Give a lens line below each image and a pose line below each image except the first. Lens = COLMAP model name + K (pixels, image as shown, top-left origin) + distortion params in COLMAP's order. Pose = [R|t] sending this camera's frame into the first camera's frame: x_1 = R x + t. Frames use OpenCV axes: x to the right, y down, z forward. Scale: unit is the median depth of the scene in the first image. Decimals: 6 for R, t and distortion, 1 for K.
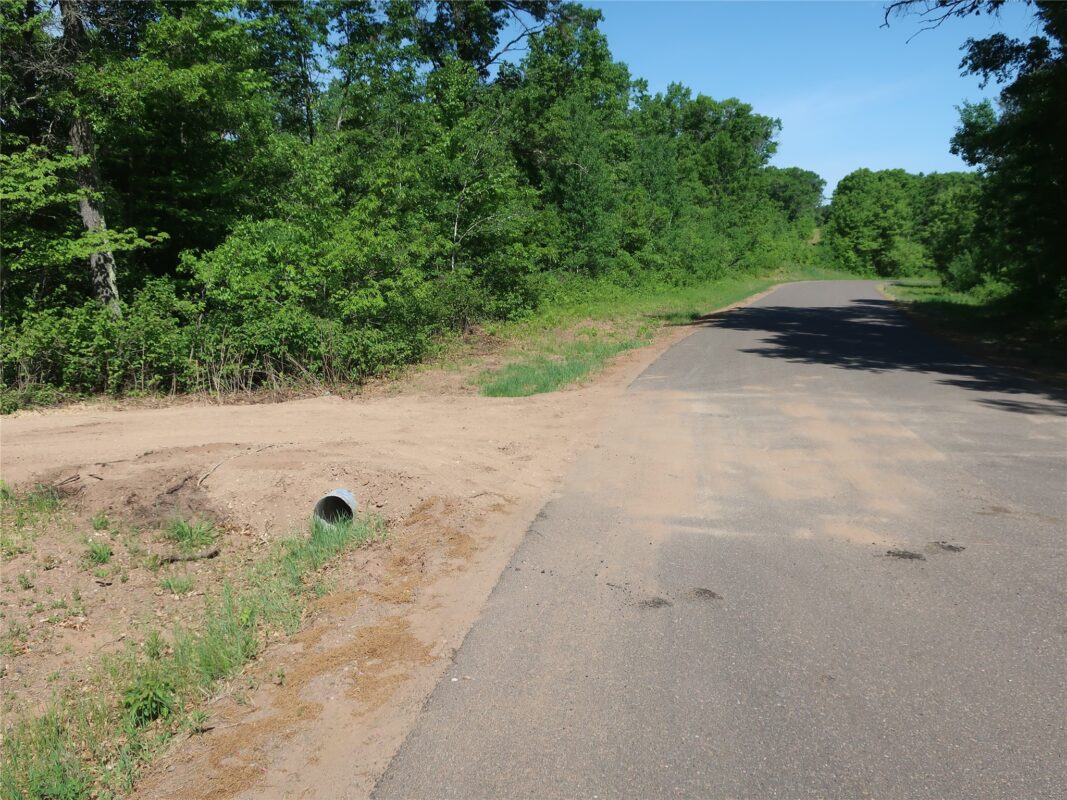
lens RADIAL K [[959.3, 0, 534.7], [0, 959.3, 400.1], [0, 0, 1]] dist [0.013436, -0.002084]
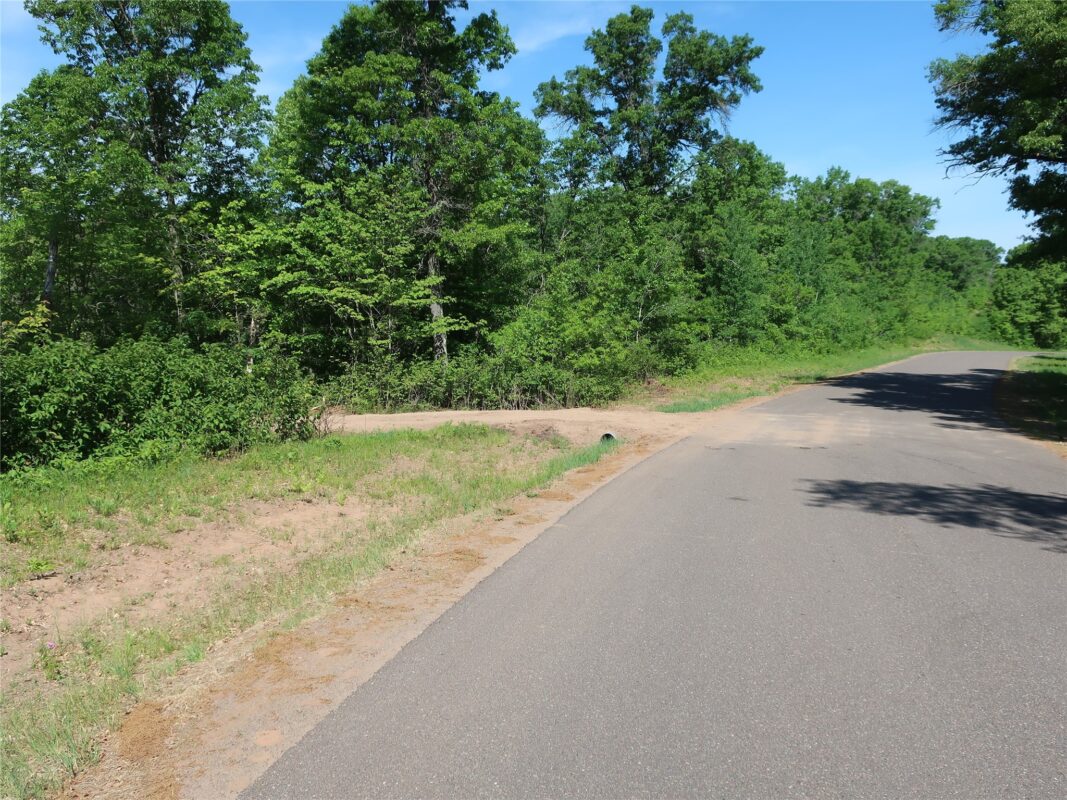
lens RADIAL K [[959.3, 0, 534.7], [0, 959.3, 400.1], [0, 0, 1]] dist [0.013436, -0.002084]
pose [[0.985285, 0.031046, -0.168078, 0.004770], [-0.041537, 0.997378, -0.059266, 0.025572], [0.165798, 0.065375, 0.983990, -0.244254]]
